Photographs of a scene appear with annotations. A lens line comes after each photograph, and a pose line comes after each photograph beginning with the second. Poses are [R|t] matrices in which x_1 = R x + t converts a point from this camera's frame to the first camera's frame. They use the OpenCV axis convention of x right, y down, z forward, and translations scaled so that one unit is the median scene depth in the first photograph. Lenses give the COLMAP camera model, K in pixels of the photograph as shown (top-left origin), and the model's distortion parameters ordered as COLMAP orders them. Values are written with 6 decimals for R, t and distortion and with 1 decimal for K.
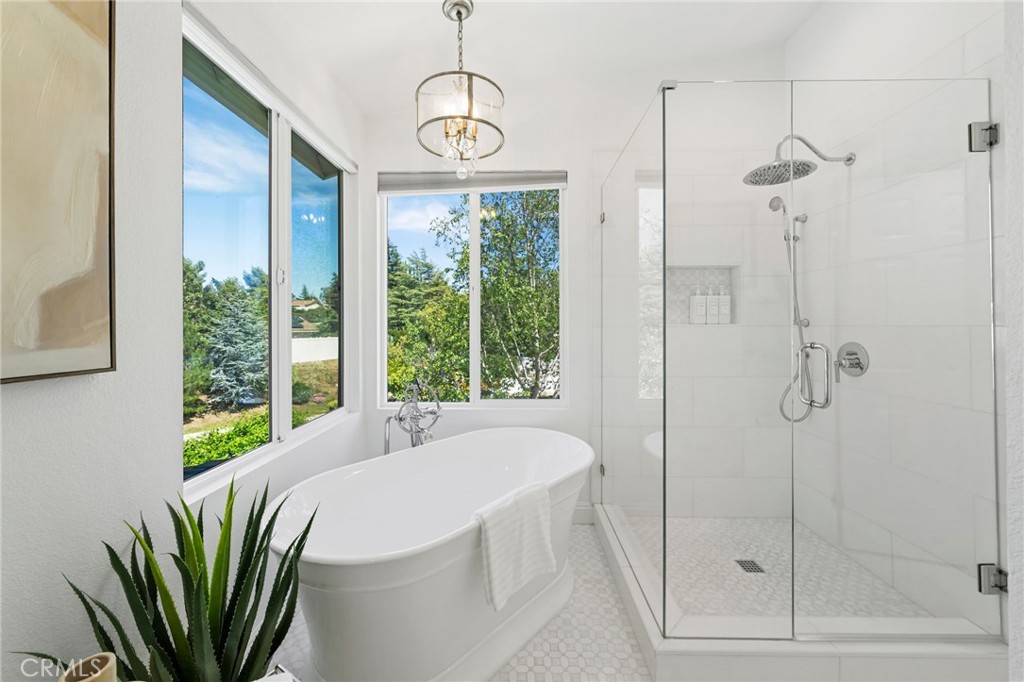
lens RADIAL K [[346.2, 0, 512.0], [0, 346.2, 341.0], [0, 0, 1]] dist [-0.000784, -0.000087]
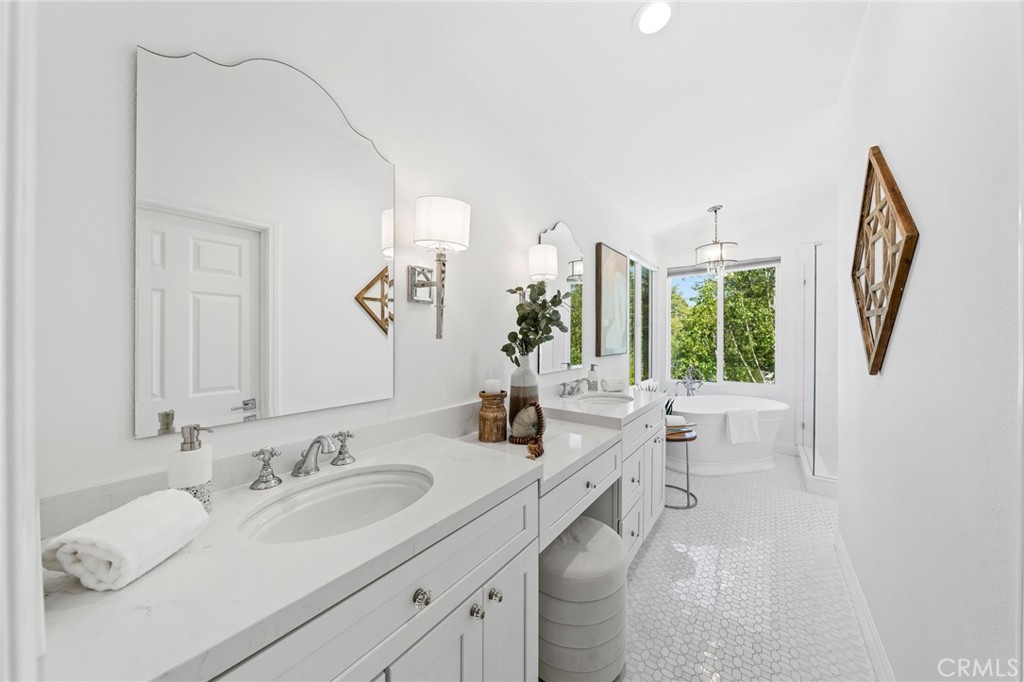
lens RADIAL K [[346.2, 0, 512.0], [0, 346.2, 341.0], [0, 0, 1]] dist [-0.000784, -0.000087]
pose [[0.814308, 0.004697, -0.580413, 0.065715], [-0.027470, 0.999159, -0.030455, 0.045715], [0.579782, 0.040744, 0.813752, -1.241864]]
